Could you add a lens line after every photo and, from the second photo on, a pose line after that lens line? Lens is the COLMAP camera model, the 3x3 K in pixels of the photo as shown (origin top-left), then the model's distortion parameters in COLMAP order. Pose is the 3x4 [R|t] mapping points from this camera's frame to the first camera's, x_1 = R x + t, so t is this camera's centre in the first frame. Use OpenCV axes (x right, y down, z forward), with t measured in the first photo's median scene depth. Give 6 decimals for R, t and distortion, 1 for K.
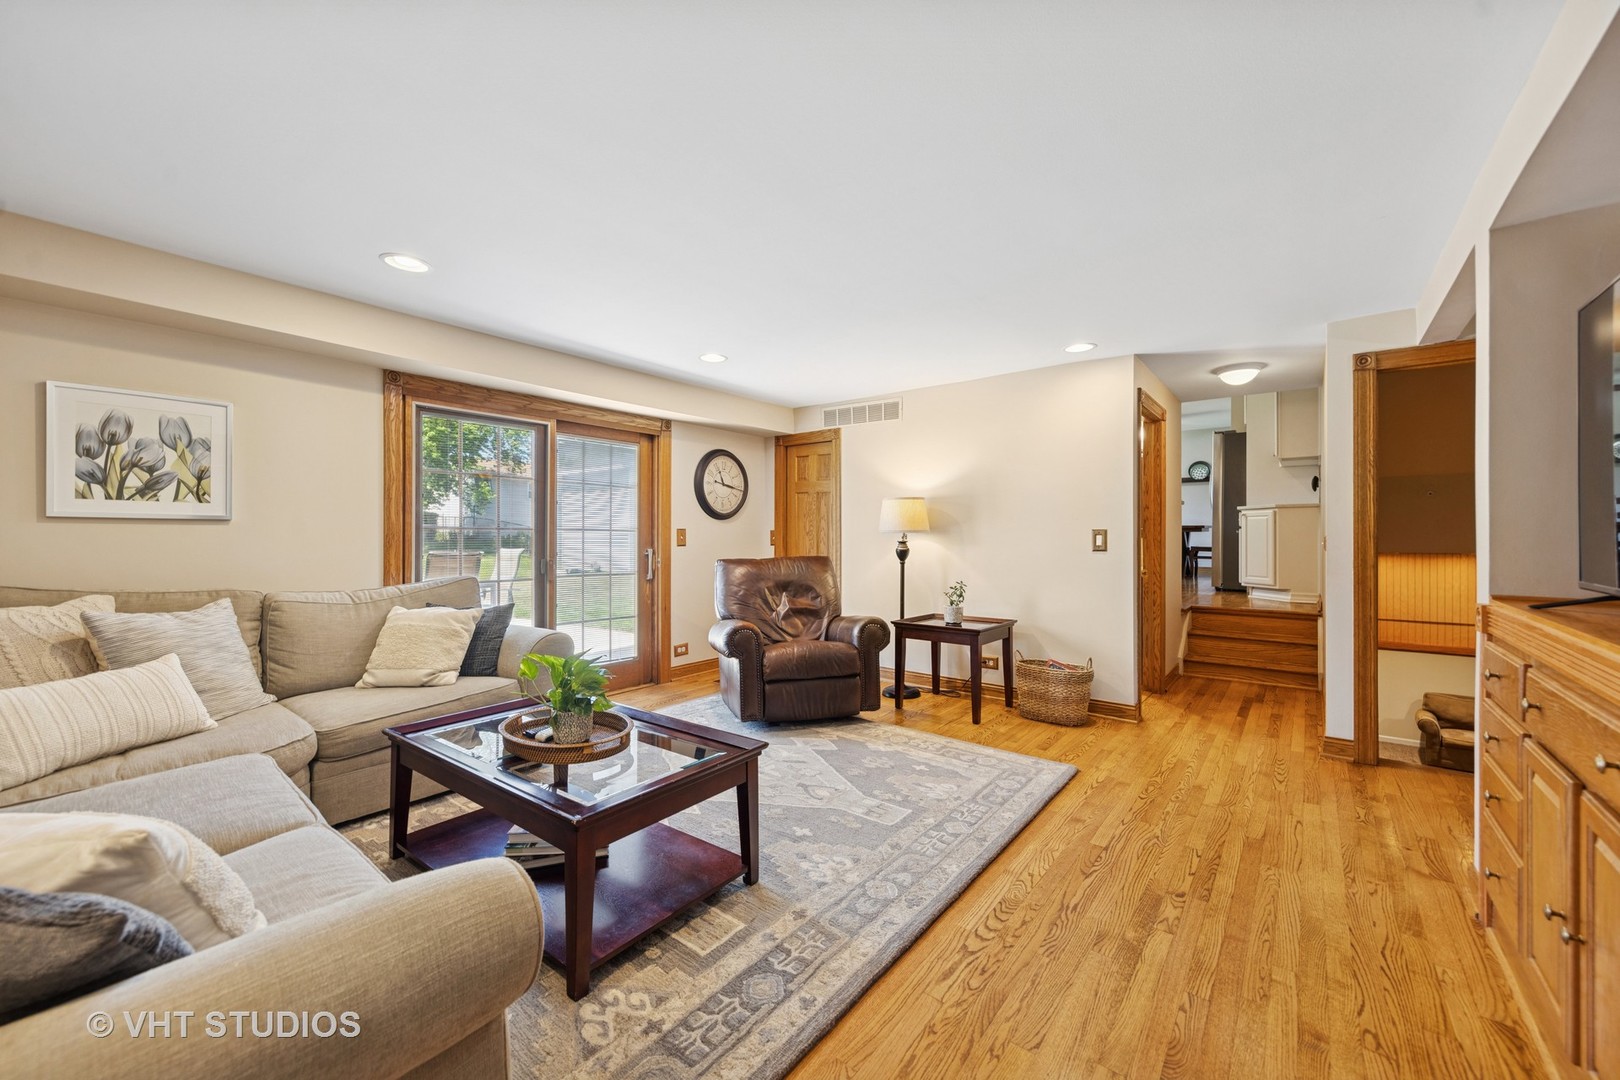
lens RADIAL K [[637.3, 0, 813.5], [0, 637.3, 536.0], [0, 0, 1]] dist [0.010203, -0.000145]
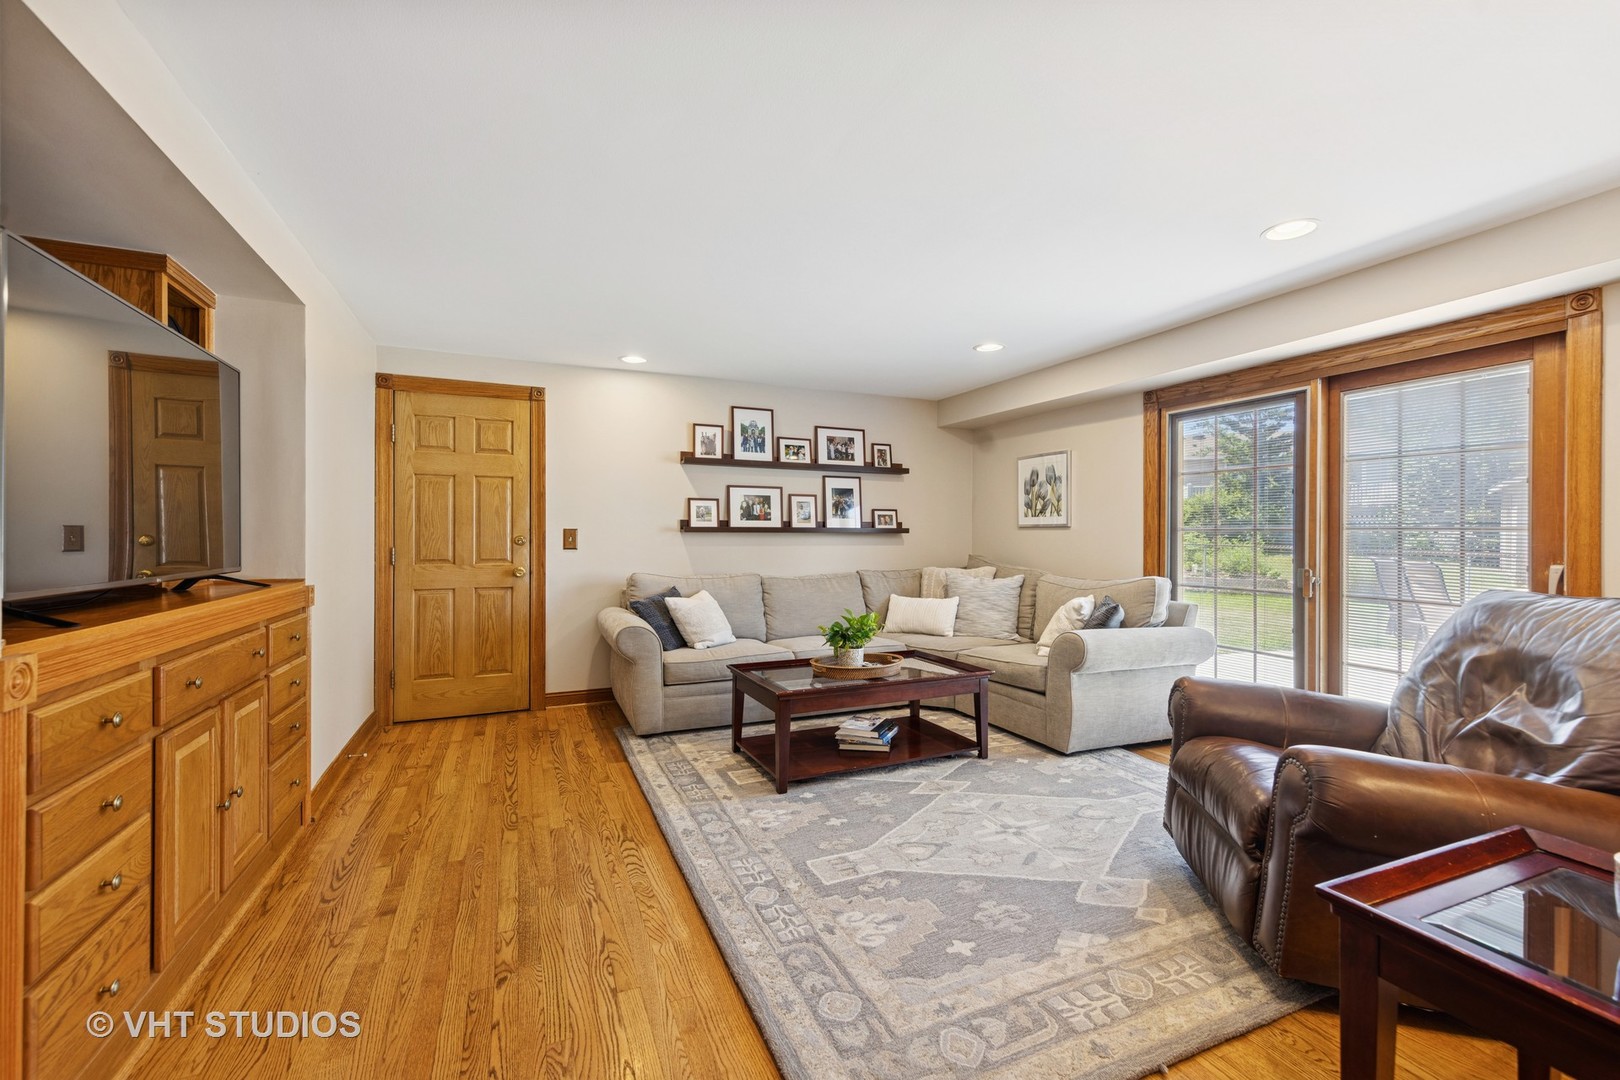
lens RADIAL K [[678.9, 0, 808.4], [0, 678.9, 538.5], [0, 0, 1]] dist [0.002979, -0.000397]
pose [[-0.485041, 0.001926, -0.874489, 0.876286], [-0.003400, 0.999986, 0.004089, -0.000765], [0.874485, 0.004957, -0.485028, 1.353858]]
